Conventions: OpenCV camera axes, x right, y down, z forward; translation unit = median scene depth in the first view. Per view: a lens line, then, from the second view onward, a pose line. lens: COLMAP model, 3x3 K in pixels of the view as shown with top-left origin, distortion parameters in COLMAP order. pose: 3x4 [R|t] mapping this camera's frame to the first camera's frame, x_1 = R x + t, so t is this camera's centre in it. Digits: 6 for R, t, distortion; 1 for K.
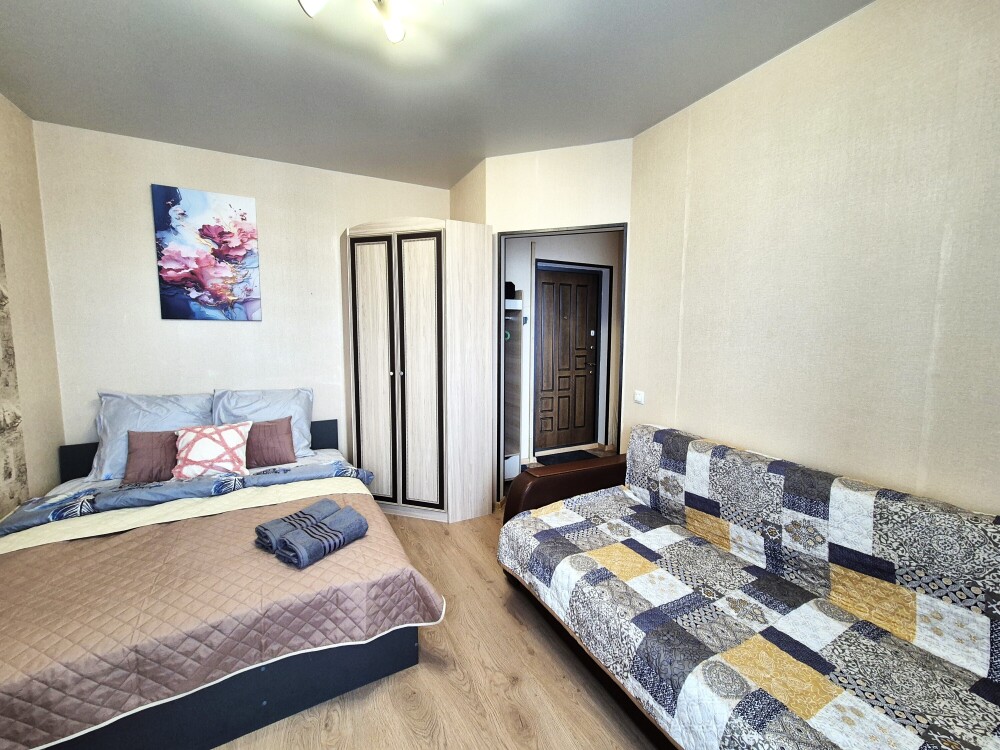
lens RADIAL K [[410.2, 0, 492.6], [0, 410.2, 373.2], [0, 0, 1]] dist [0.002968, 0.000863]
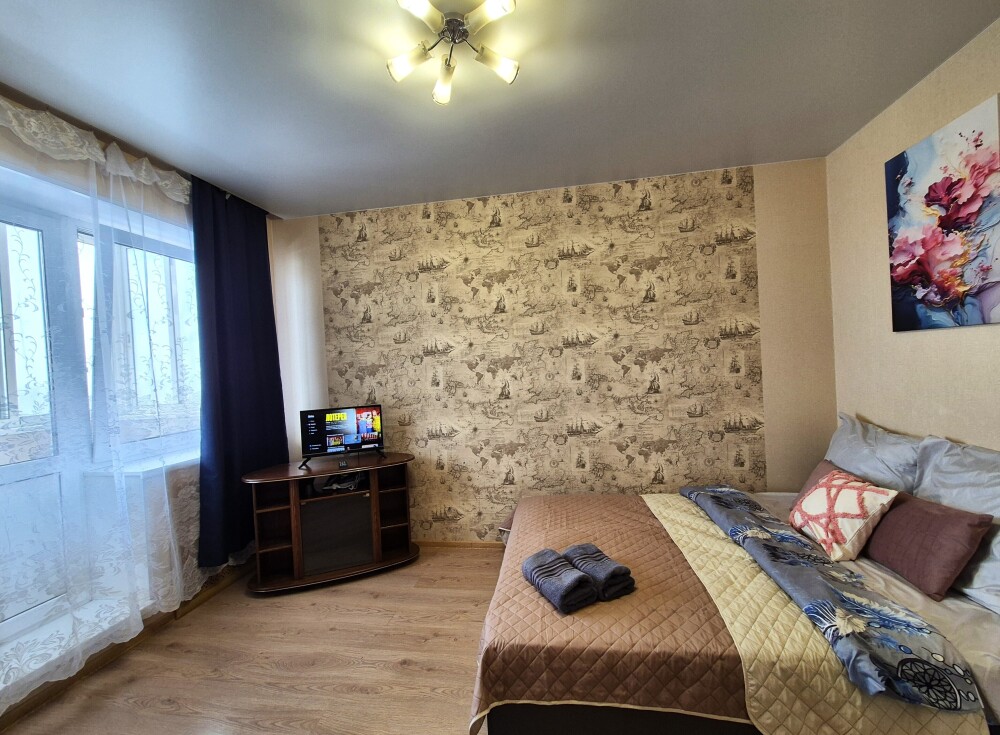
lens RADIAL K [[424.0, 0, 496.7], [0, 424.0, 371.2], [0, 0, 1]] dist [0.007627, -0.001856]
pose [[-0.587891, 0.040629, -0.807919, 0.271965], [-0.029209, 0.997020, 0.071393, -0.090364], [0.808412, 0.065570, -0.584953, 0.842965]]
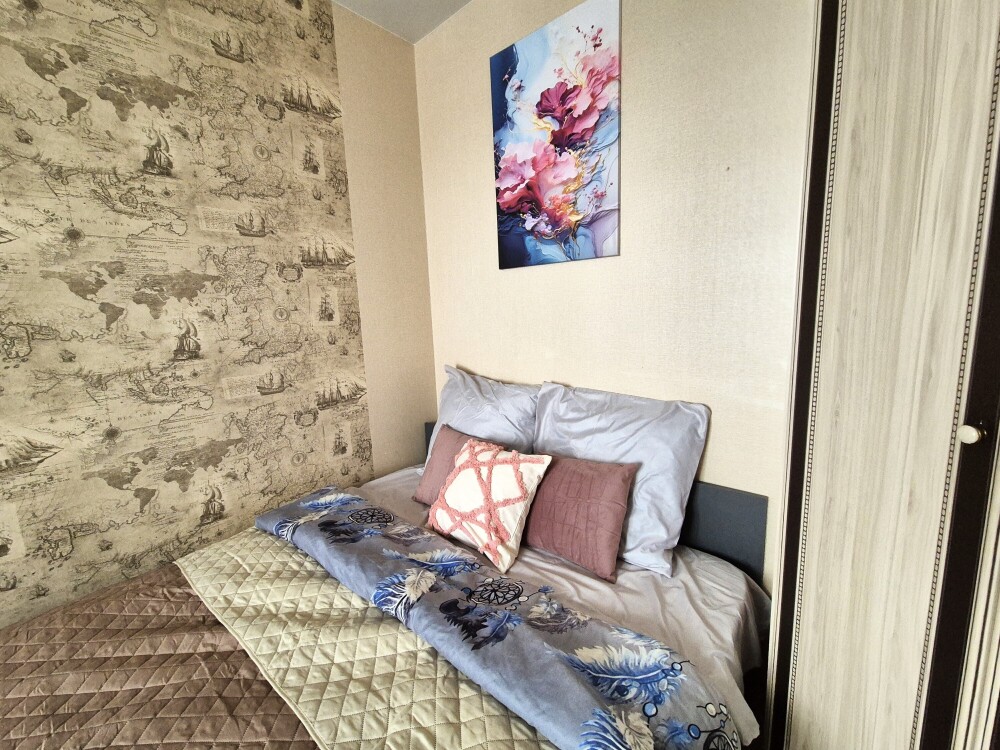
lens RADIAL K [[410.2, 0, 500.3], [0, 410.2, 370.8], [0, 0, 1]] dist [0.002968, 0.000863]
pose [[0.367983, 0.123488, -0.921596, -0.152490], [-0.052821, 0.992318, 0.111873, -0.039863], [0.928331, 0.007512, 0.371679, 0.726412]]
